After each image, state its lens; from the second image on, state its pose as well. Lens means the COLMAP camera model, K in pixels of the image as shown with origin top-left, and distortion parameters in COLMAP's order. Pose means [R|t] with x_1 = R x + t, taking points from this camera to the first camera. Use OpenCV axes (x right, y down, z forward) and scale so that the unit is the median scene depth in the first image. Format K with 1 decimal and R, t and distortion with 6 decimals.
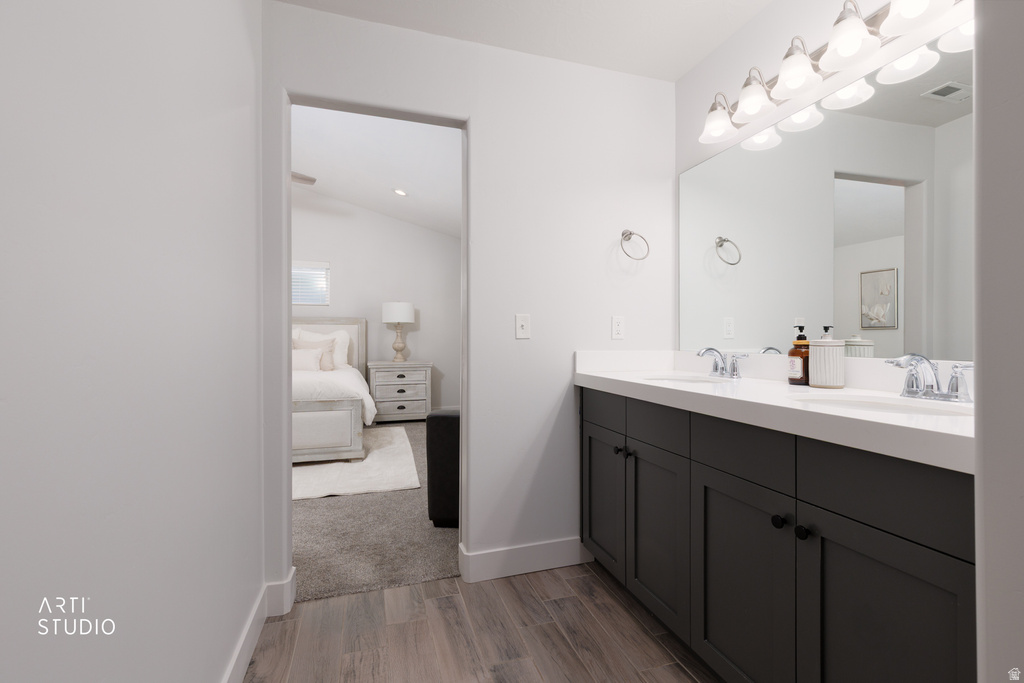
lens RADIAL K [[459.7, 0, 511.0], [0, 459.7, 338.3], [0, 0, 1]] dist [-0.000245, 0.000488]
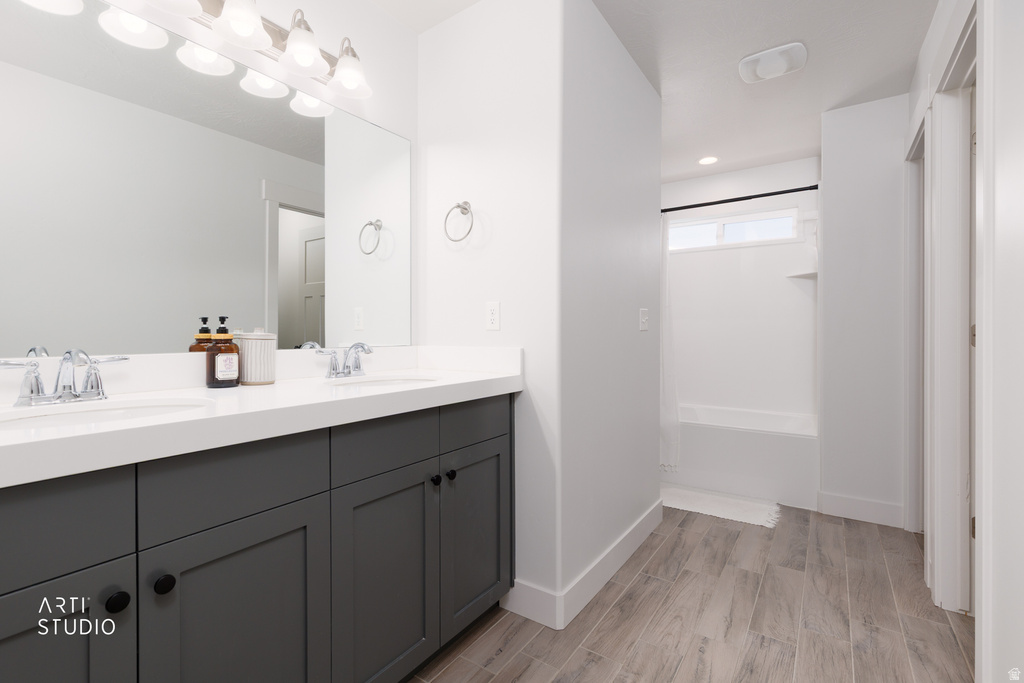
lens RADIAL K [[459.7, 0, 508.3], [0, 459.7, 335.1], [0, 0, 1]] dist [-0.000245, 0.000488]
pose [[-0.608677, -0.005306, 0.793401, -0.338535], [0.004071, 0.999944, 0.009810, 0.000632], [-0.793408, 0.009201, -0.608621, 1.063941]]
